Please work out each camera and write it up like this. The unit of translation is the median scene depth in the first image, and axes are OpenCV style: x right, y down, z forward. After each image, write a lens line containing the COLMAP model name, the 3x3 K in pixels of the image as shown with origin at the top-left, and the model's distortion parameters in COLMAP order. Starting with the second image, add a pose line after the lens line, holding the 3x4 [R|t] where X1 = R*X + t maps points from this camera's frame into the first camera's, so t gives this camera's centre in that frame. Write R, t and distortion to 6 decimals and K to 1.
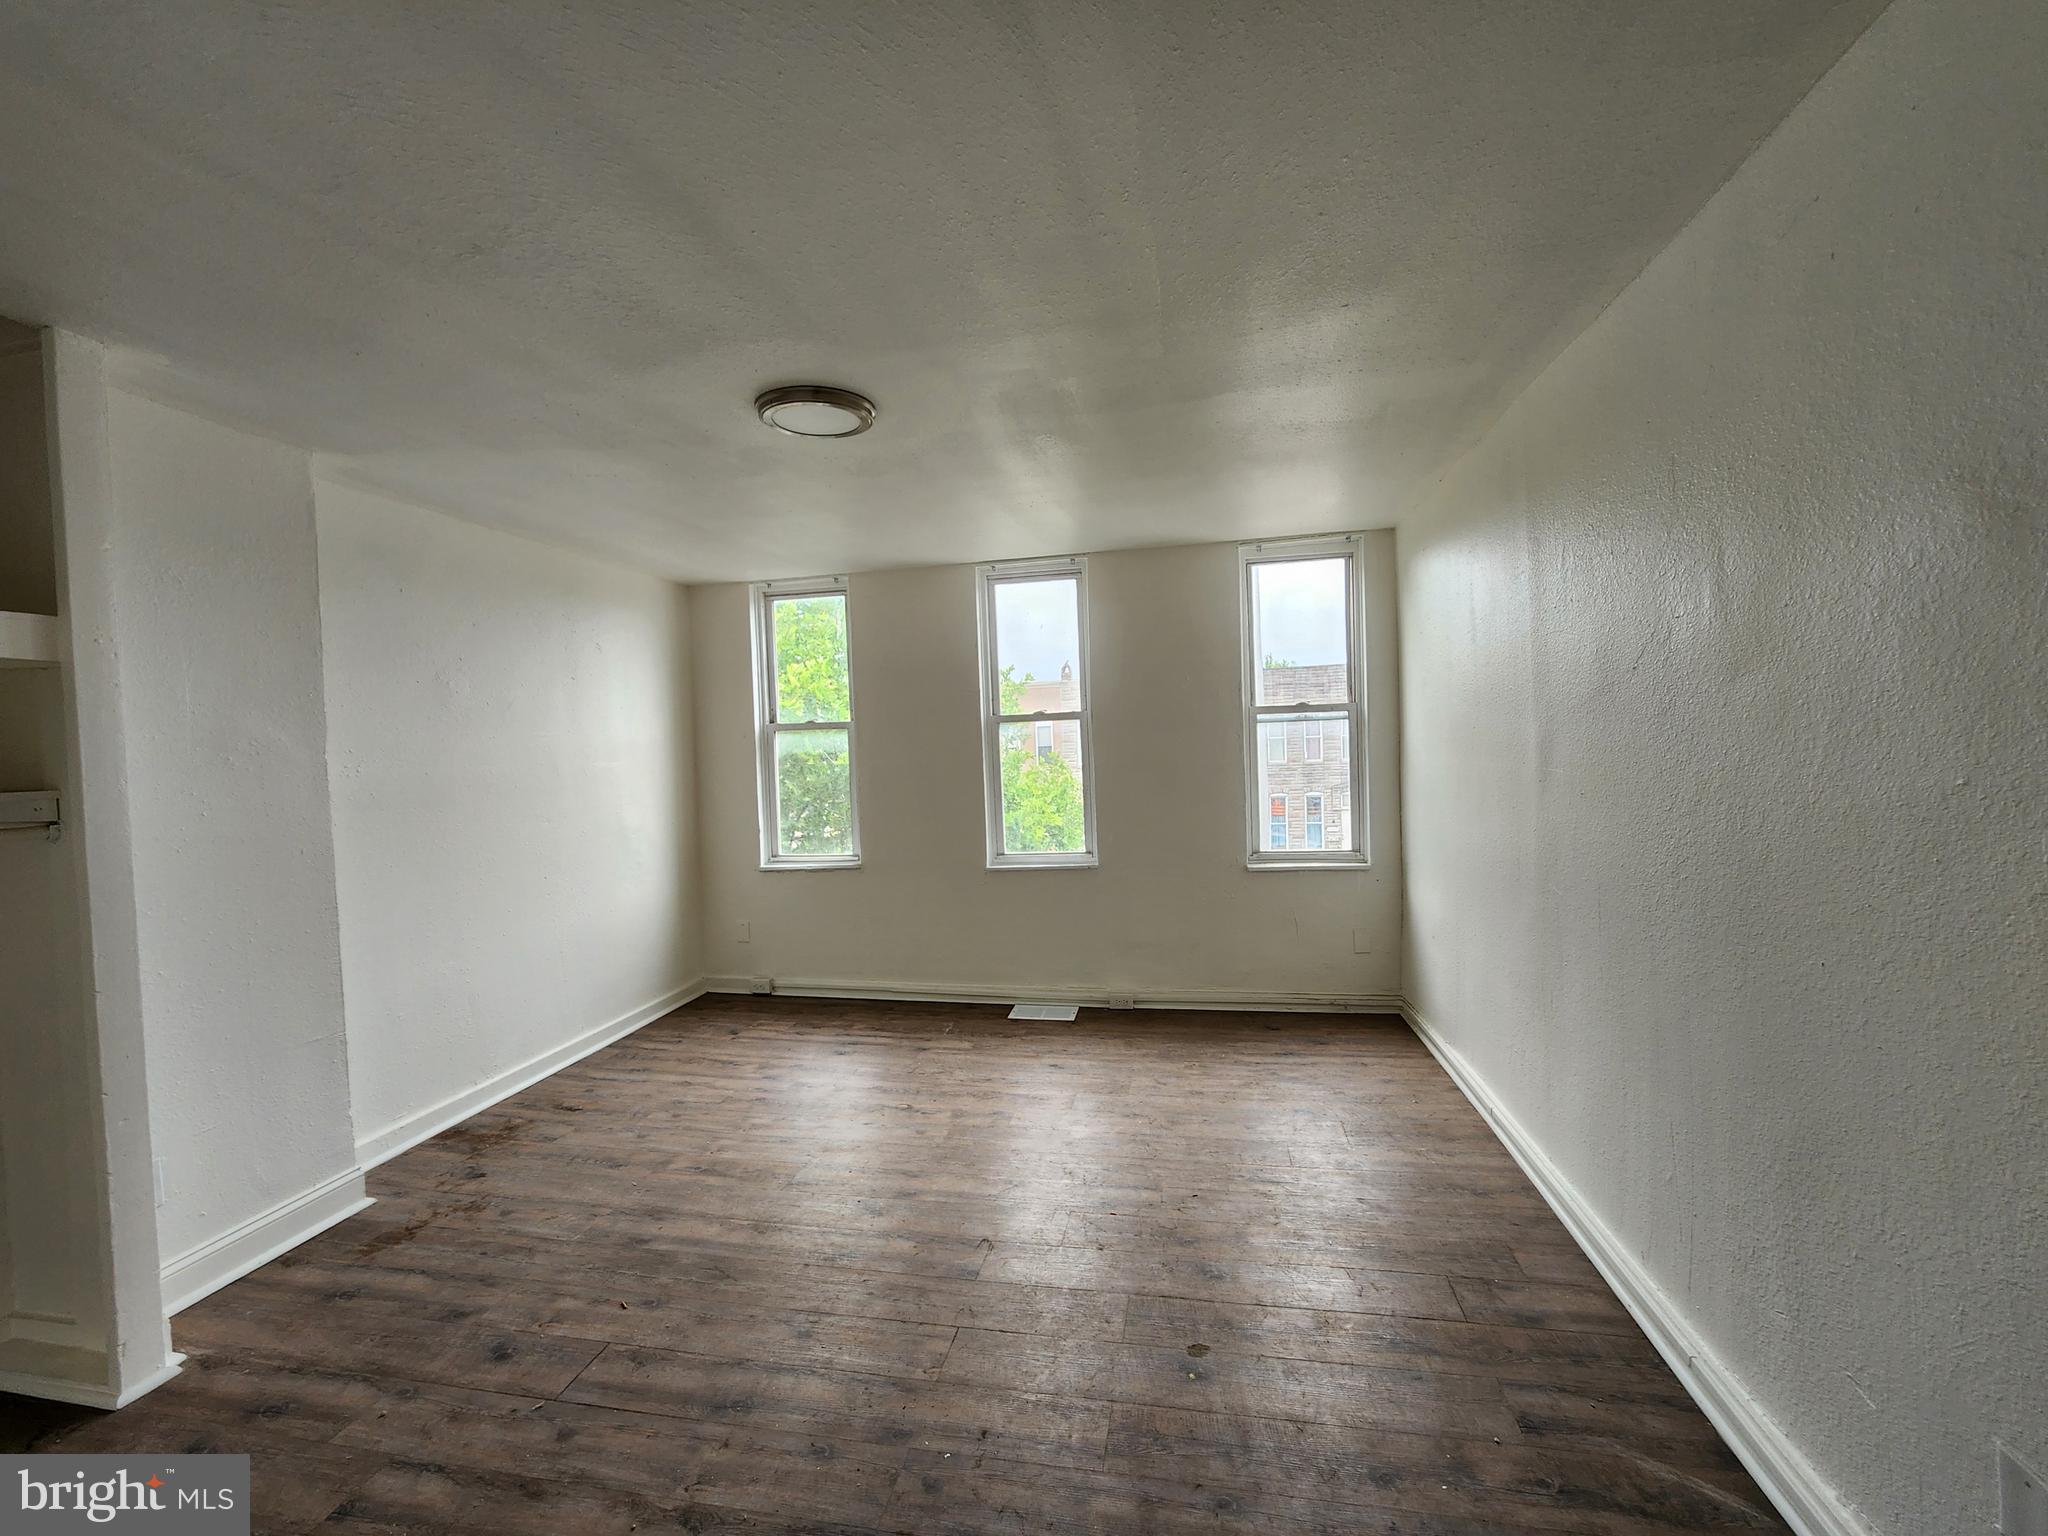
lens RADIAL K [[834.7, 0, 1025.4], [0, 834.7, 770.7], [0, 0, 1]] dist [-0.004397, -0.000095]
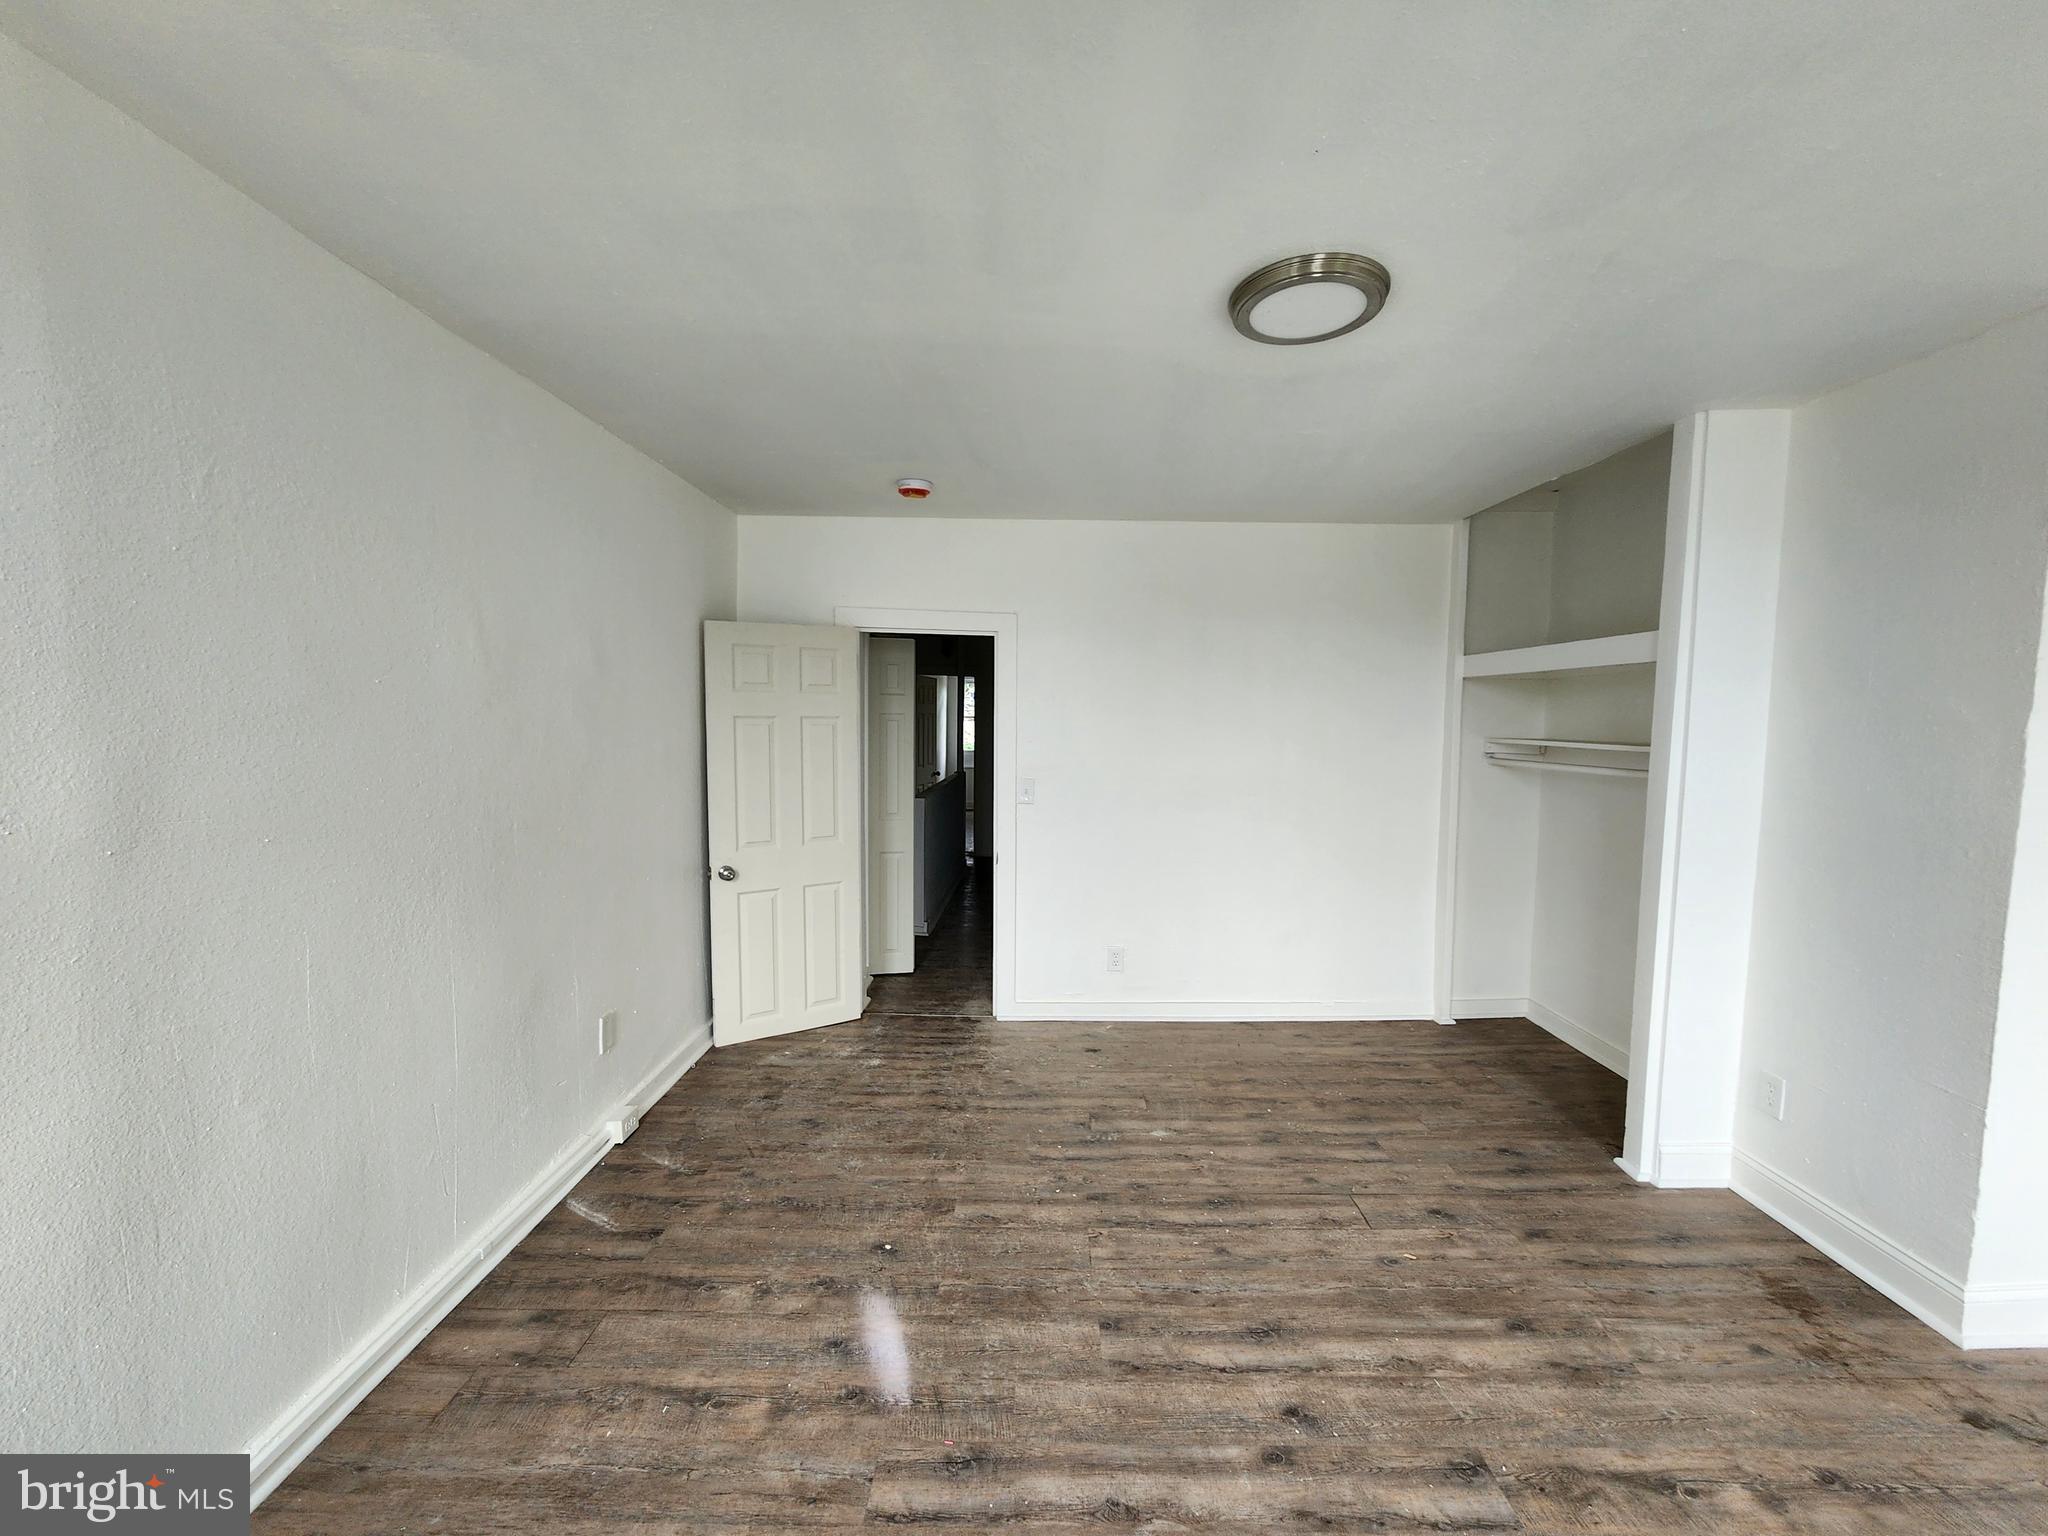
lens RADIAL K [[834.7, 0, 1023.6], [0, 834.7, 773.7], [0, 0, 1]] dist [-0.004397, -0.000095]
pose [[-0.983052, 0.038798, -0.179172, 0.175376], [0.020201, 0.994322, 0.104478, -0.094997], [0.182208, 0.099088, -0.978254, 1.948953]]
